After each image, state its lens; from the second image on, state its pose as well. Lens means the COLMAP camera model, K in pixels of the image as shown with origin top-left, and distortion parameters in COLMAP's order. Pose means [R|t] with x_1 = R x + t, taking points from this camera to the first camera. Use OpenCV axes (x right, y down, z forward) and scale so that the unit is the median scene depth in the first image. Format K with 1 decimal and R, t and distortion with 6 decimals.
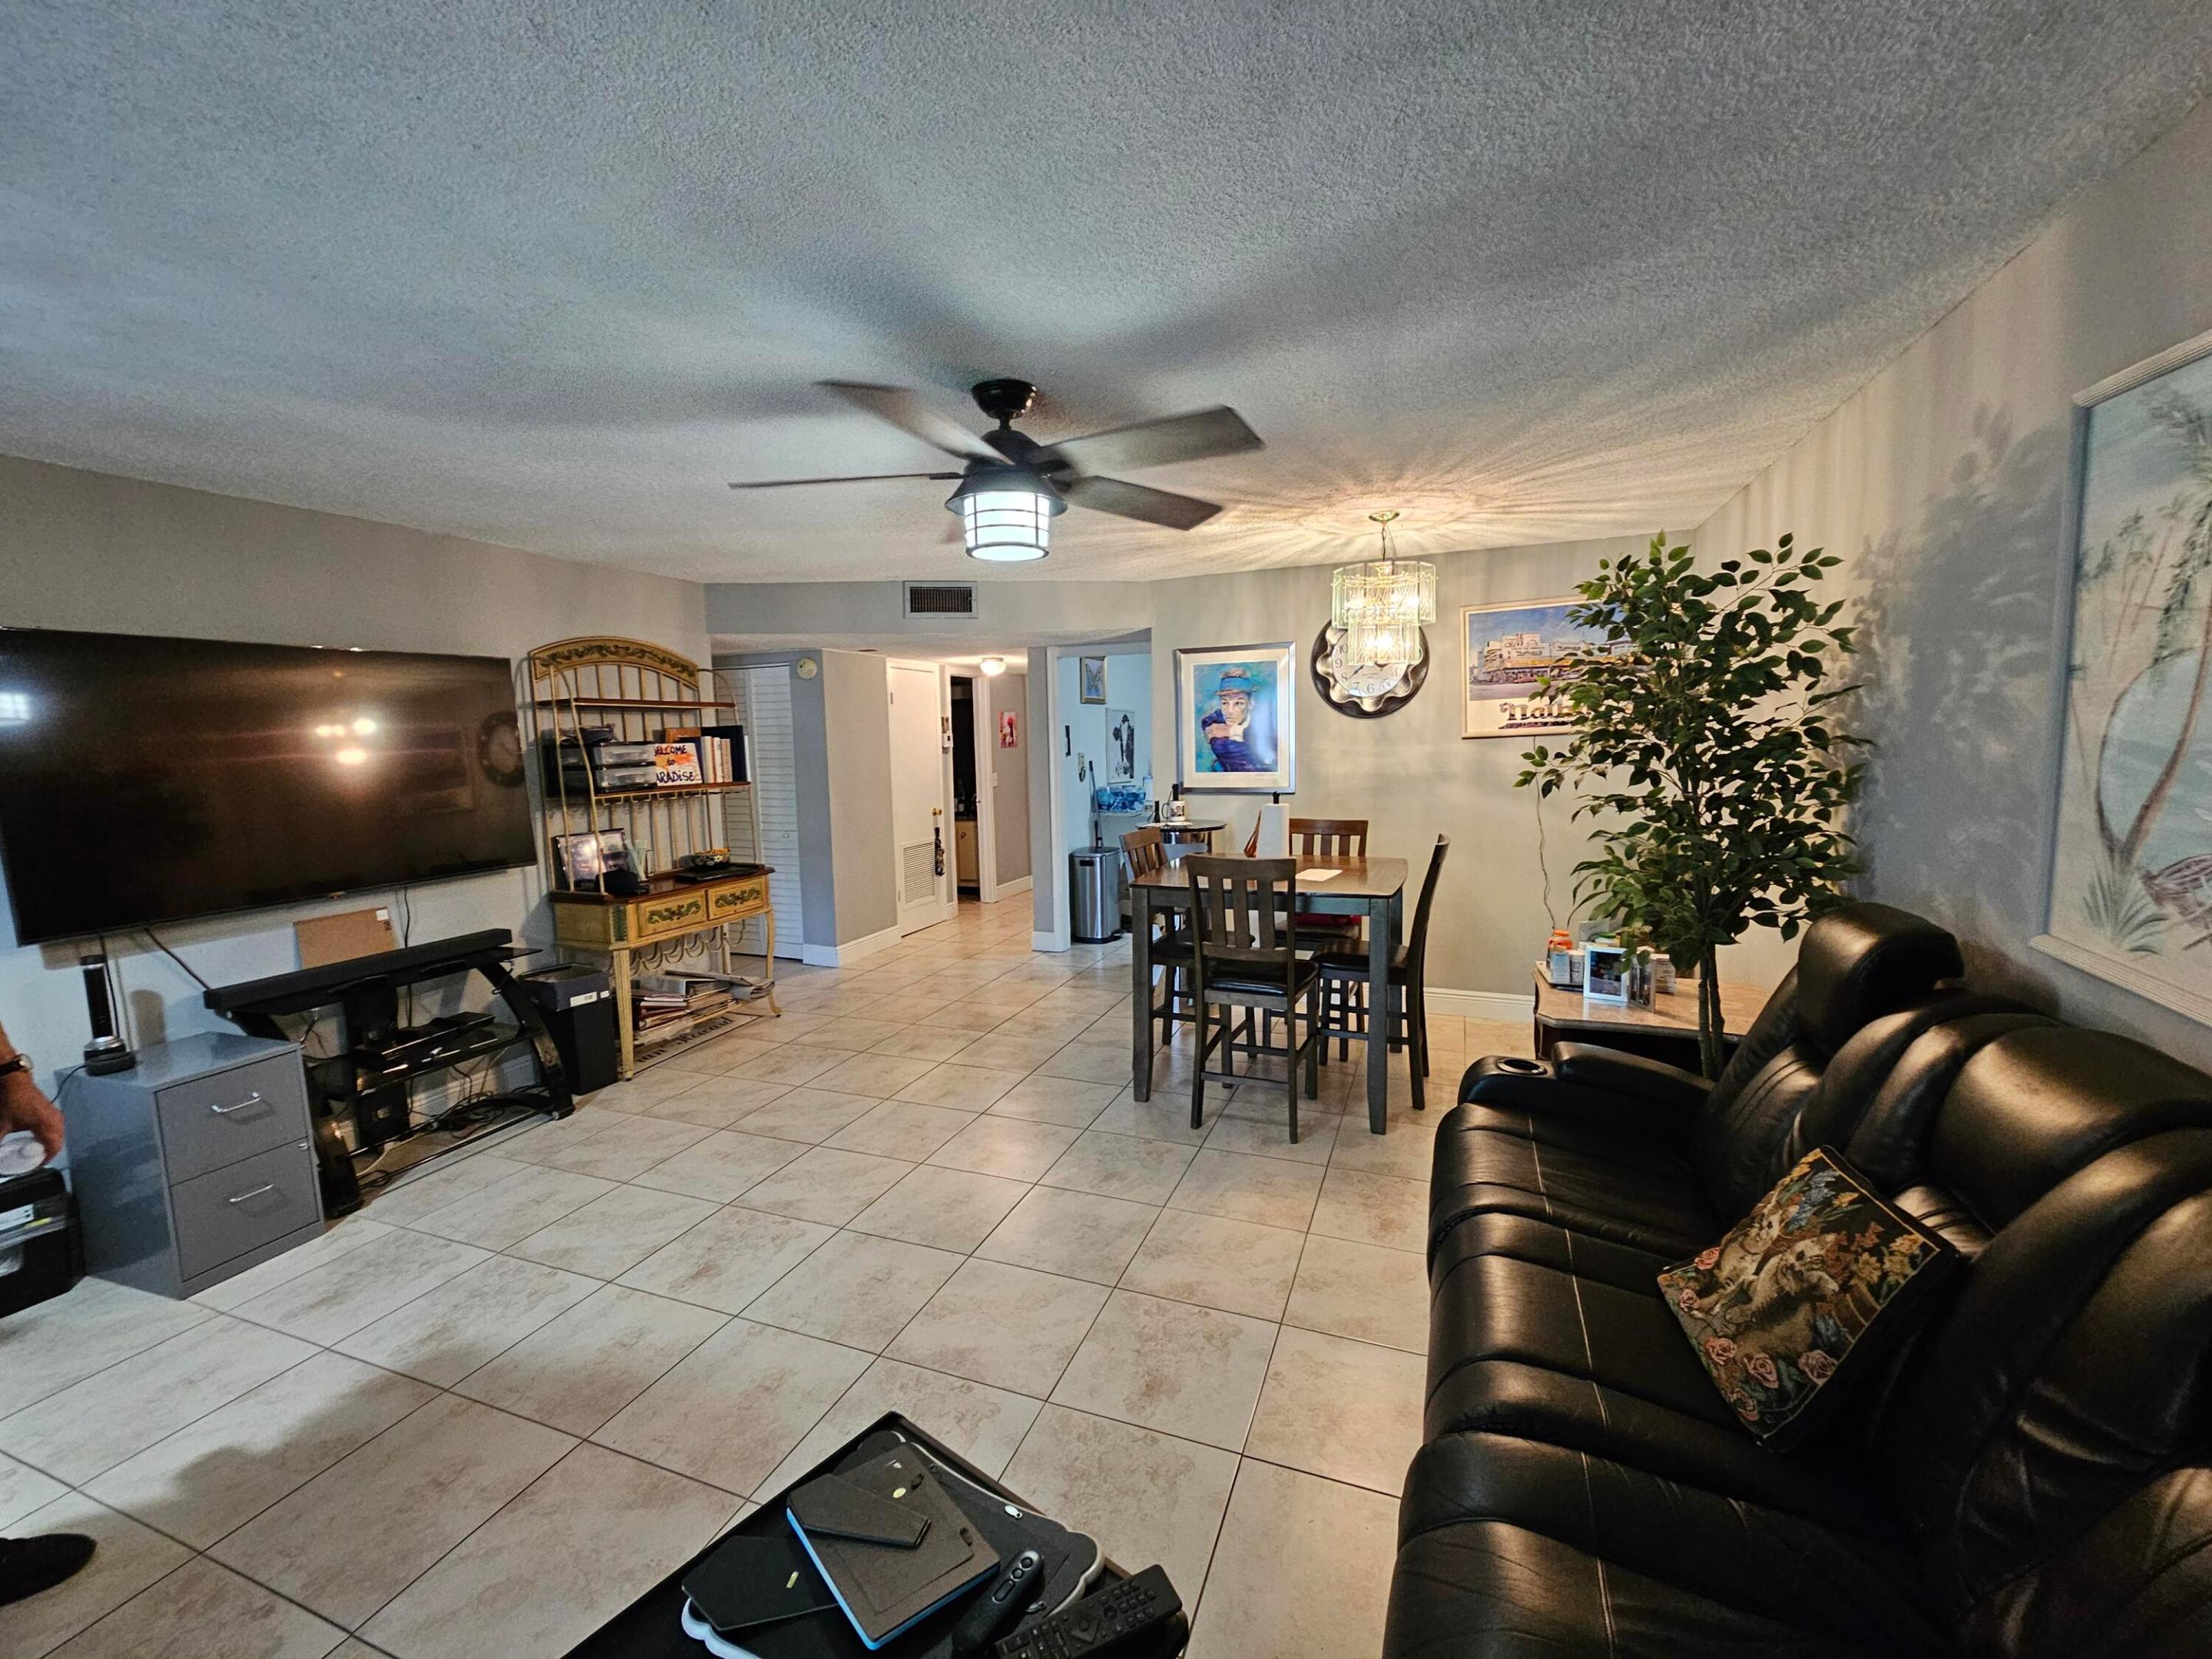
lens RADIAL K [[904.8, 0, 1102.3], [0, 904.8, 822.0], [0, 0, 1]] dist [0.001825, 0.000137]
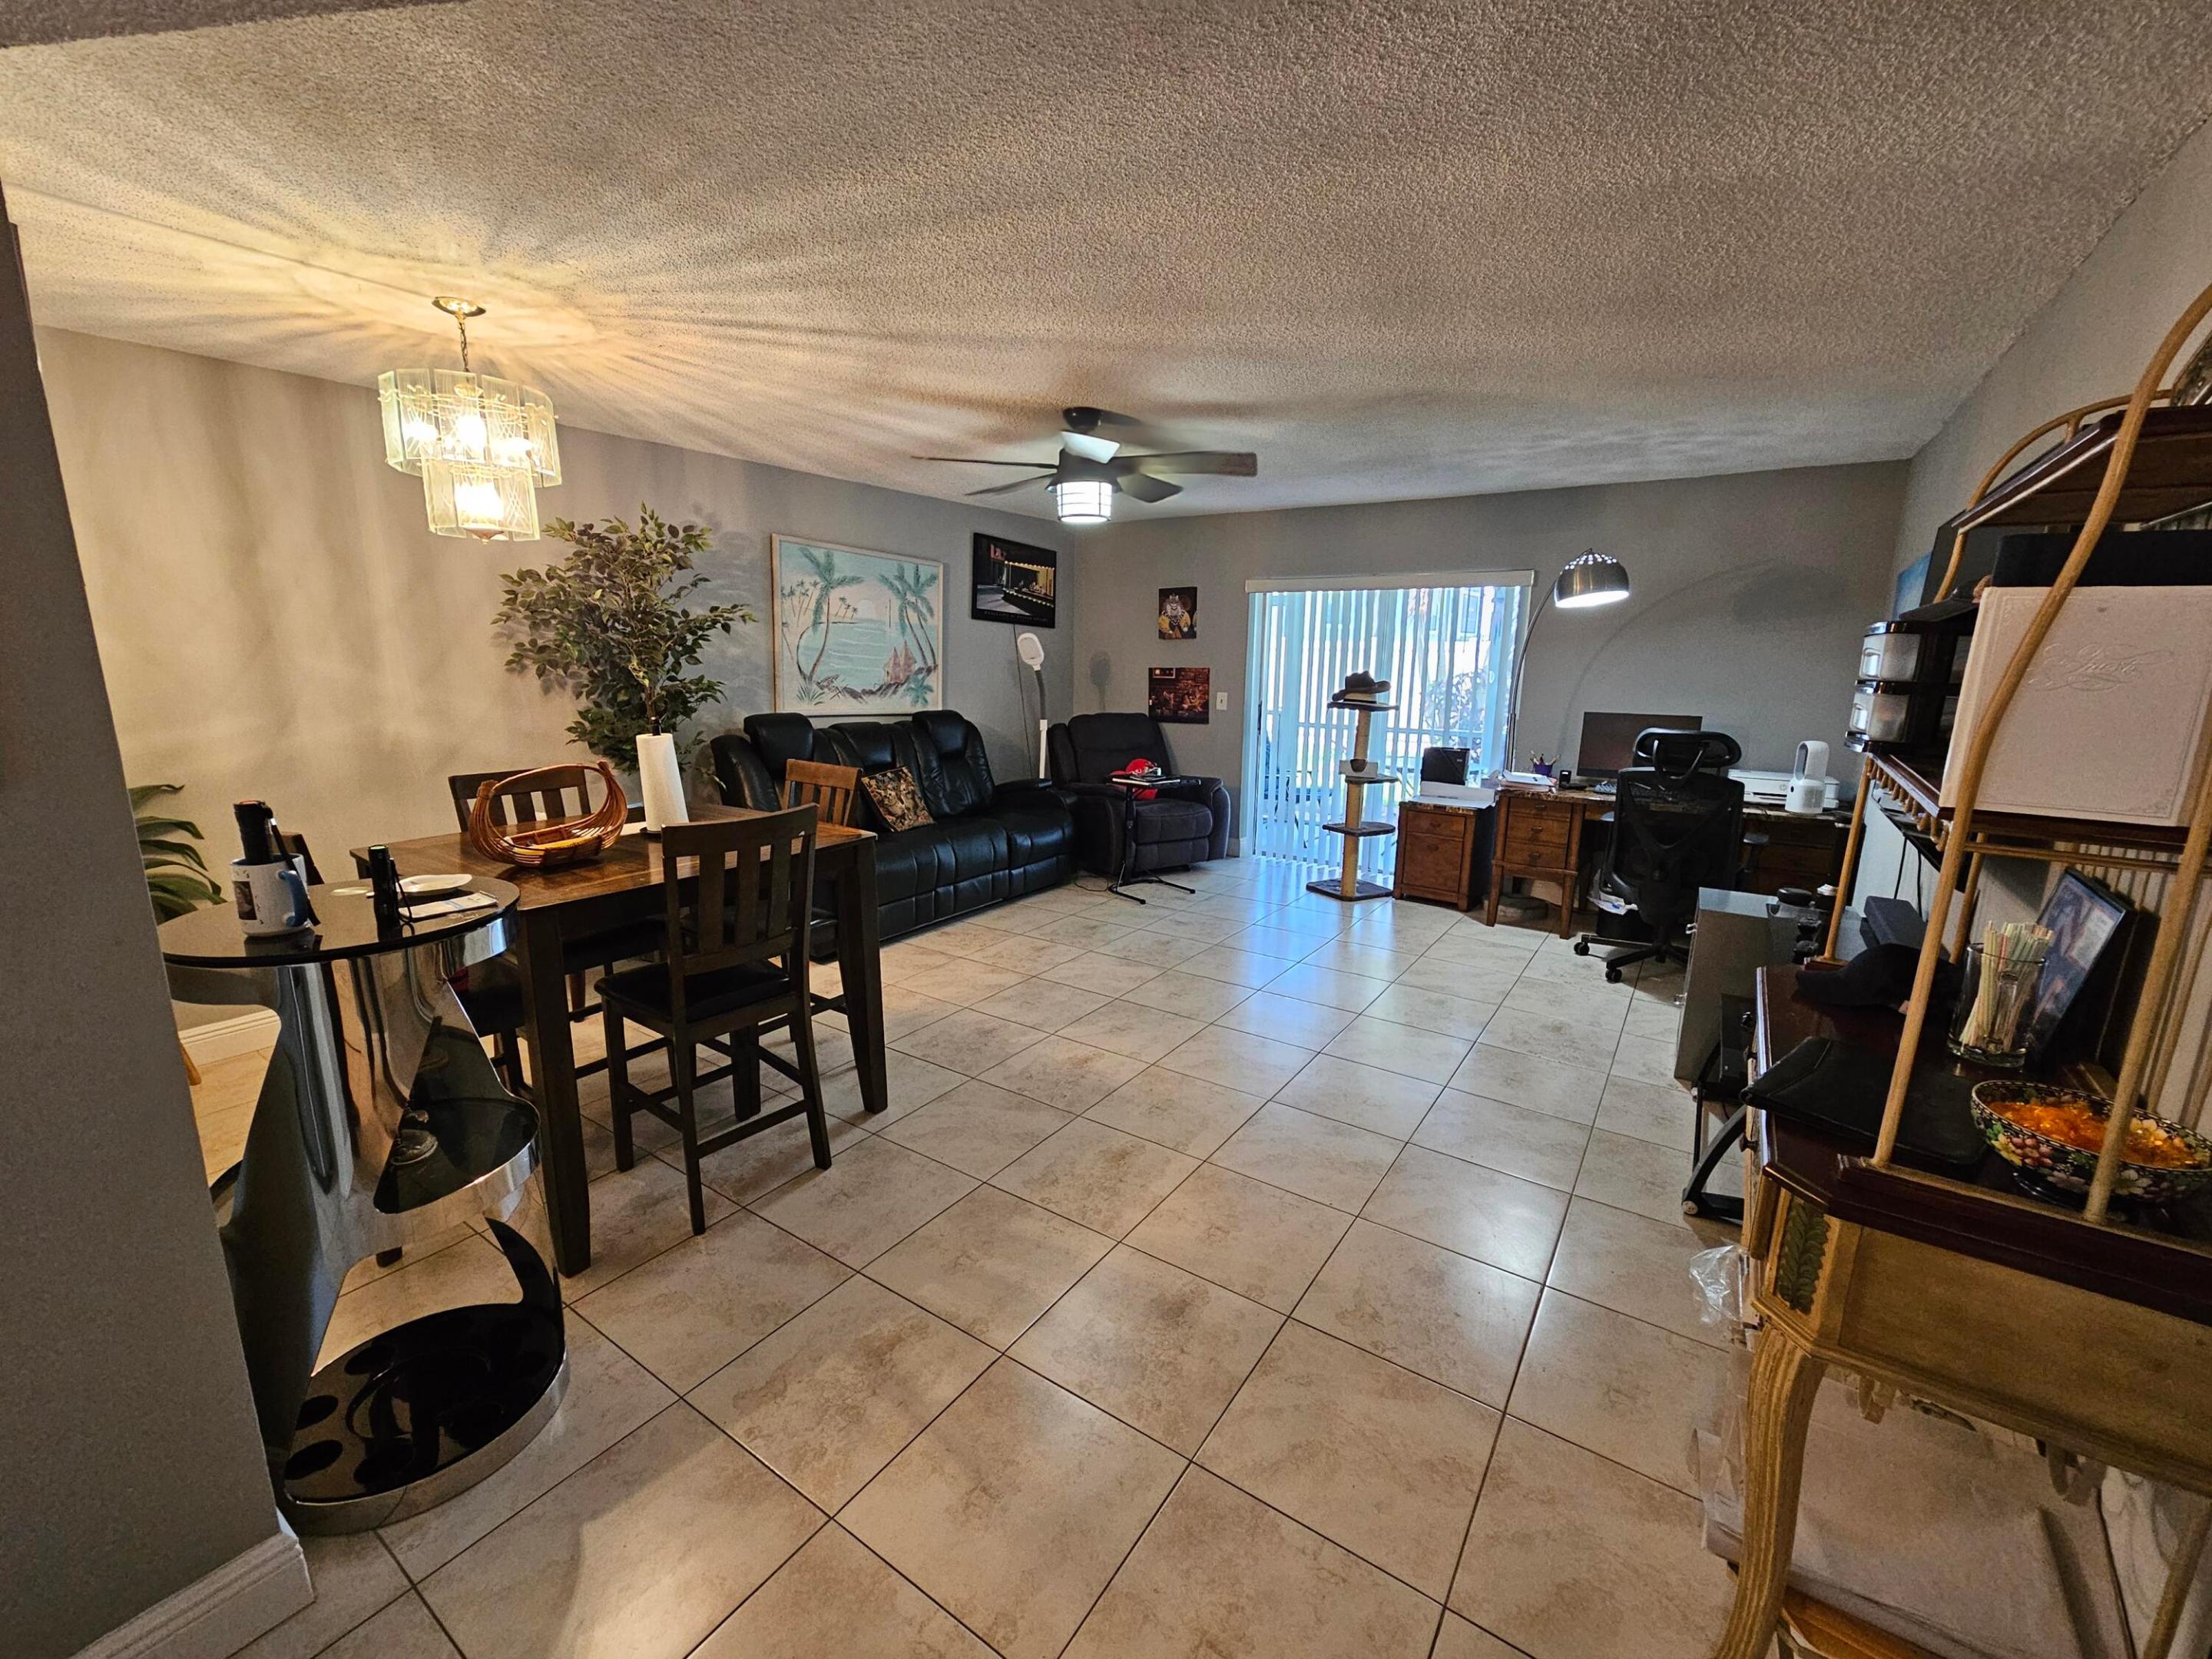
lens RADIAL K [[904.8, 0, 1092.7], [0, 904.8, 839.3], [0, 0, 1]] dist [0.001825, 0.000137]
pose [[-0.970527, -0.034919, 0.238451, -0.414753], [0.037617, 0.955368, 0.293014, -0.181456], [-0.238040, 0.293347, -0.925897, 2.114205]]
